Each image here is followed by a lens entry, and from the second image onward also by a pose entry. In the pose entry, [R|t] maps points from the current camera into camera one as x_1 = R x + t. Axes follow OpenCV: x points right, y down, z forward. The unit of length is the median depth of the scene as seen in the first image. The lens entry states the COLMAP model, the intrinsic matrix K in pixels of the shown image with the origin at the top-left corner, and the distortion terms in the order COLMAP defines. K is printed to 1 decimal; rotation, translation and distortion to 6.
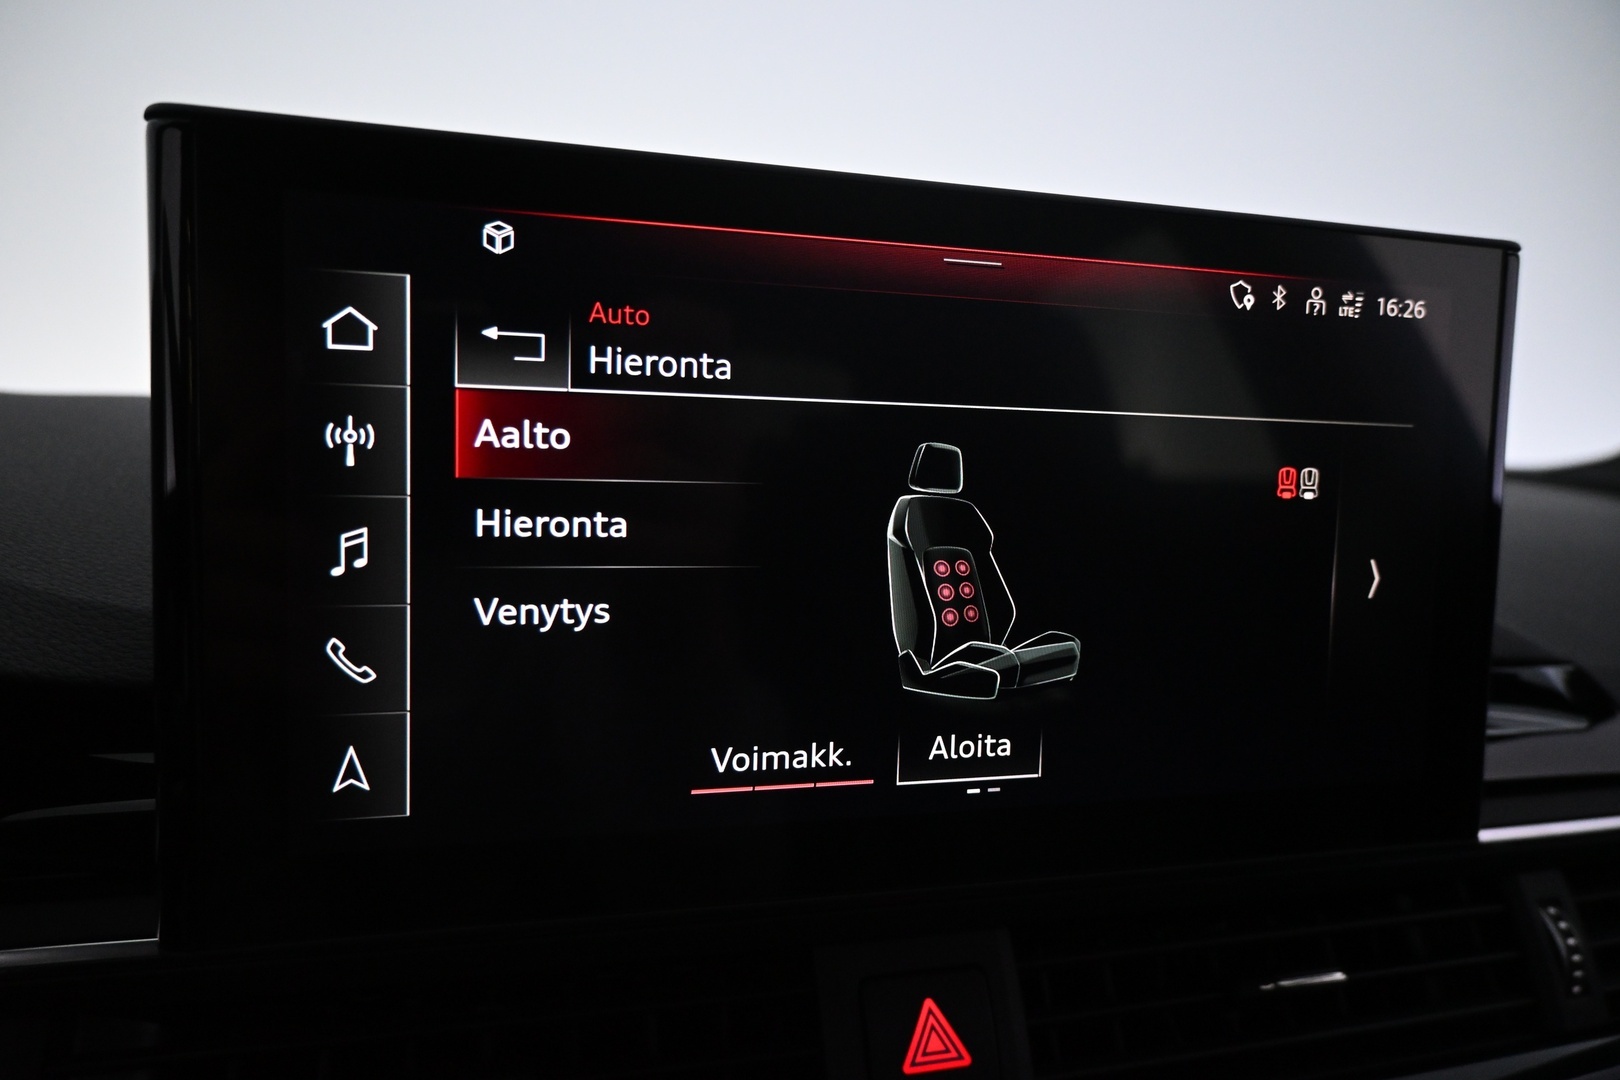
lens RADIAL K [[1054.6, 0, 802.1], [0, 1054.6, 525.6], [0, 0, 1]] dist [-0.016259, 0.002582]
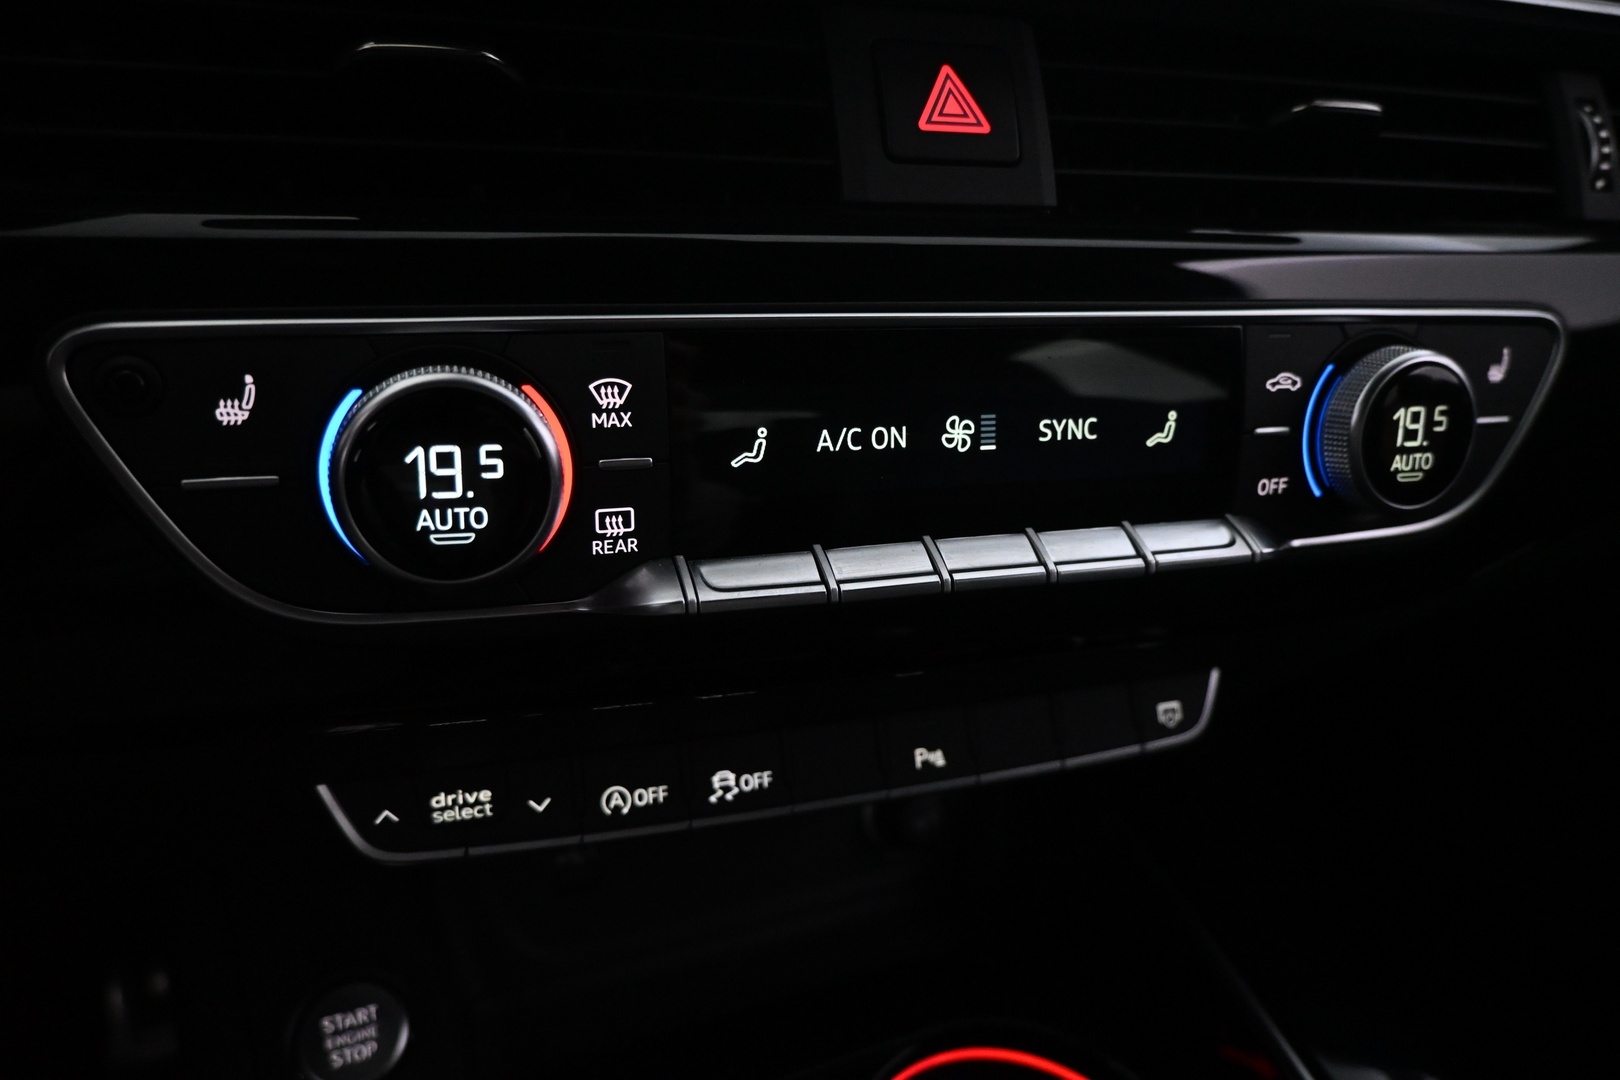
lens RADIAL K [[1054.6, 0, 811.7], [0, 1054.6, 539.6], [0, 0, 1]] dist [-0.016259, 0.002582]
pose [[0.998990, -0.005048, 0.044653, -0.040154], [-0.007240, 0.962613, 0.270785, 0.607611], [-0.044350, -0.270835, 0.961604, 0.013558]]
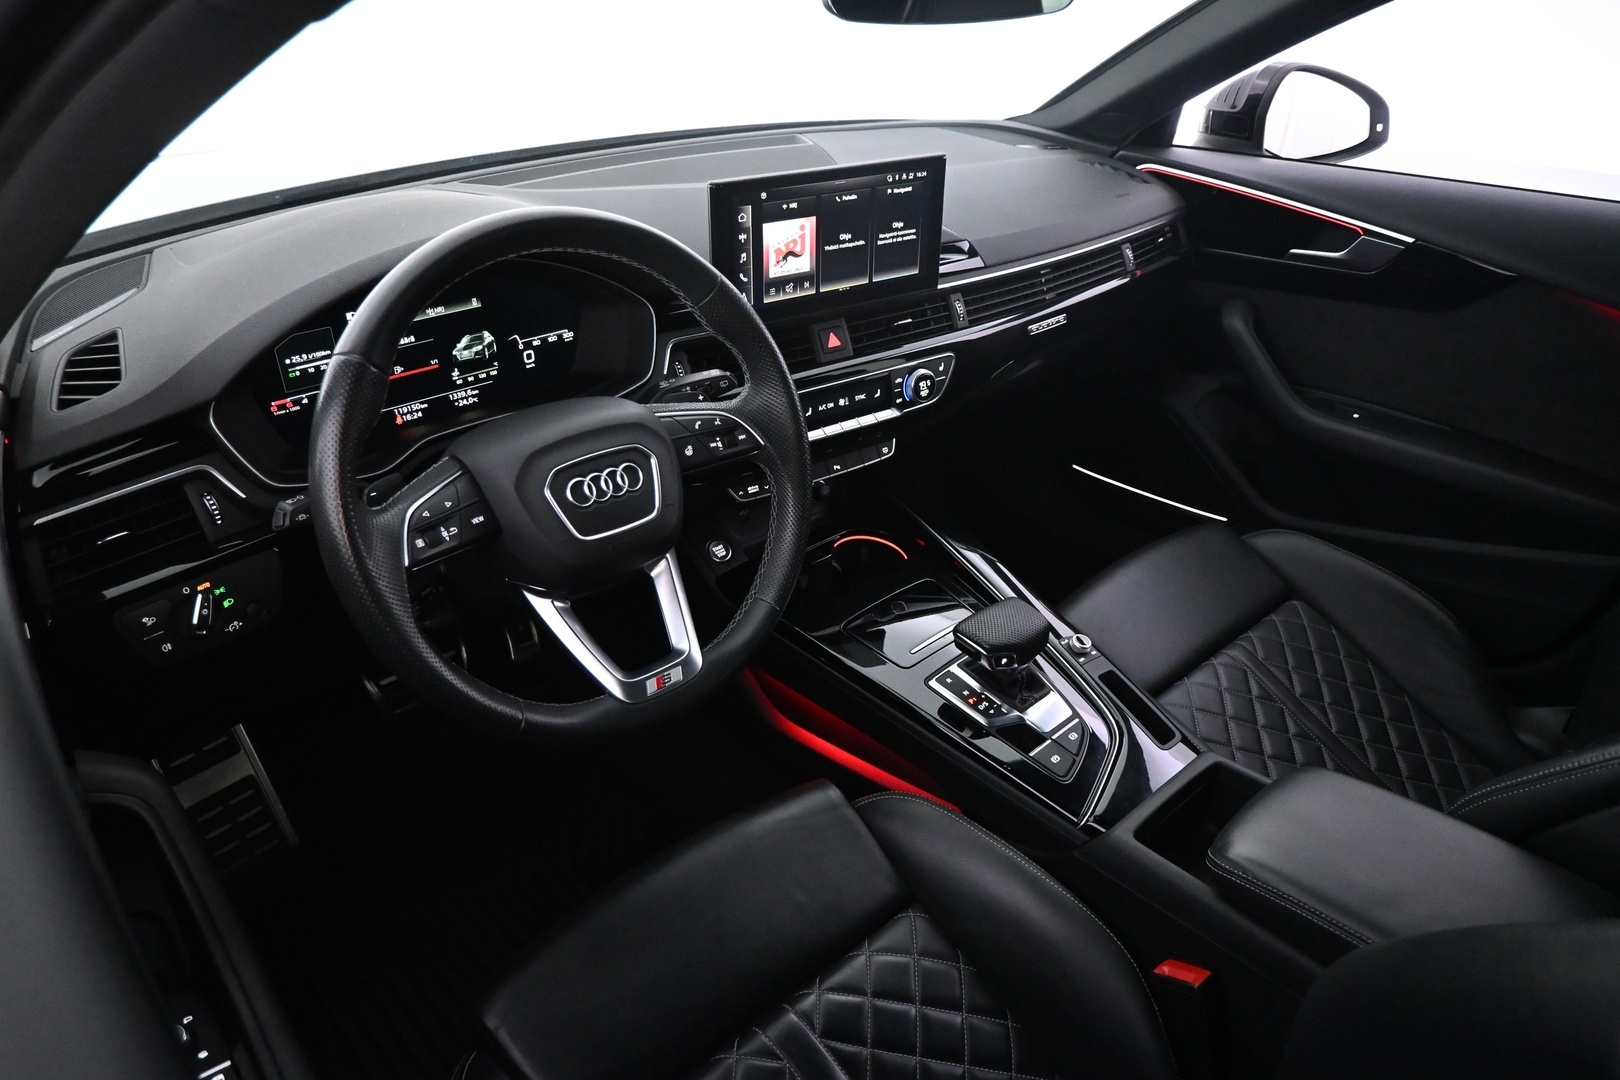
lens RADIAL K [[1054.6, 0, 814.4], [0, 1054.6, 535.8], [0, 0, 1]] dist [-0.016259, 0.002582]
pose [[0.938843, -0.187303, 0.288949, -1.544026], [0.042629, 0.895889, 0.442229, -0.869947], [-0.341697, -0.402866, 0.849083, -3.499835]]
